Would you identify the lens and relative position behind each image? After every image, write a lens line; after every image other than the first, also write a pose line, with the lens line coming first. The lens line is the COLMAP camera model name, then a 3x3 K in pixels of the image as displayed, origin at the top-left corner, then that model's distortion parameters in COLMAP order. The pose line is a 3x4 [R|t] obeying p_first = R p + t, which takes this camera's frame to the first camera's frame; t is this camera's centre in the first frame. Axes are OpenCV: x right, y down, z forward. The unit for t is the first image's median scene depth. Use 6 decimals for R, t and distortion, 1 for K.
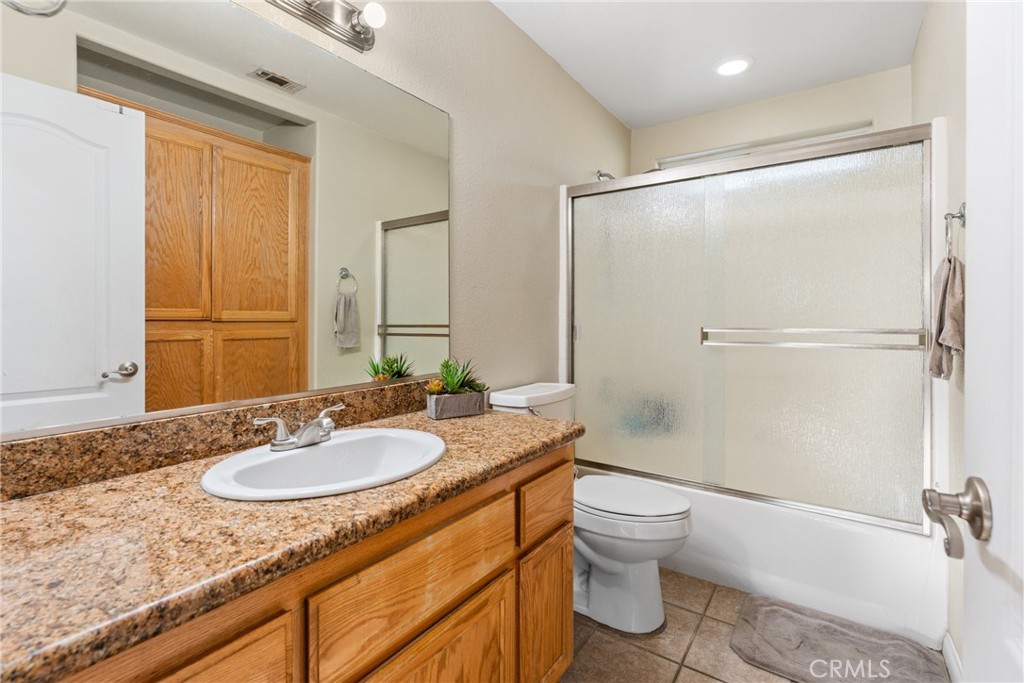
lens RADIAL K [[463.2, 0, 514.8], [0, 463.2, 335.8], [0, 0, 1]] dist [-0.002745, -0.000092]
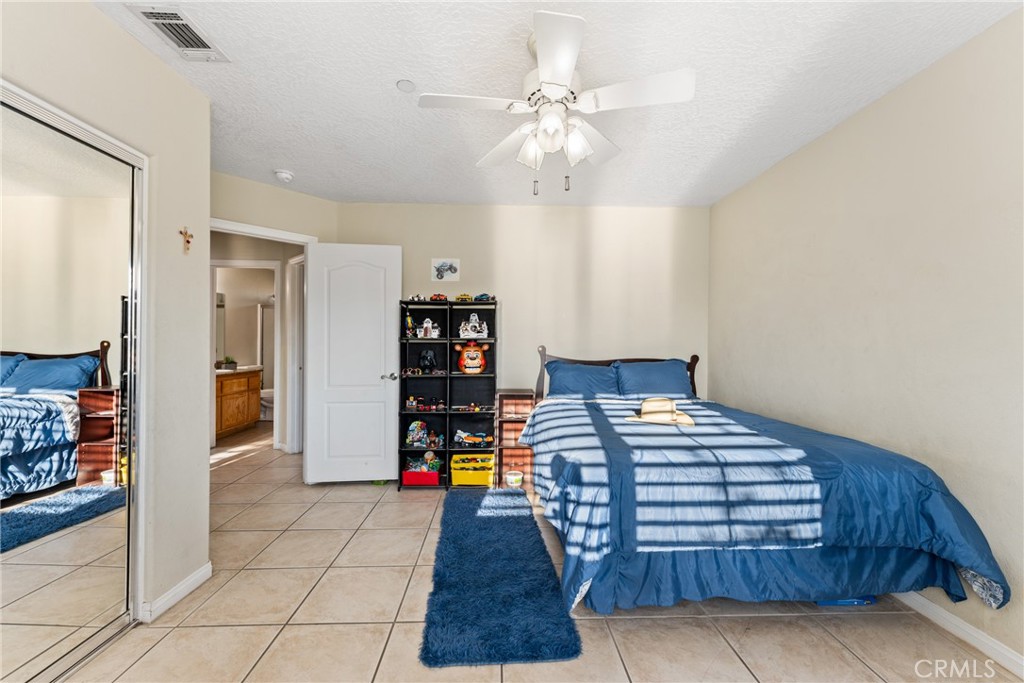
lens RADIAL K [[414.7, 0, 514.0], [0, 414.7, 342.8], [0, 0, 1]] dist [-0.000918, 0.001907]
pose [[0.799852, 0.007895, 0.600146, -0.212949], [0.001995, 0.999873, -0.015812, -0.006238], [-0.600194, 0.013844, 0.799734, -2.422300]]
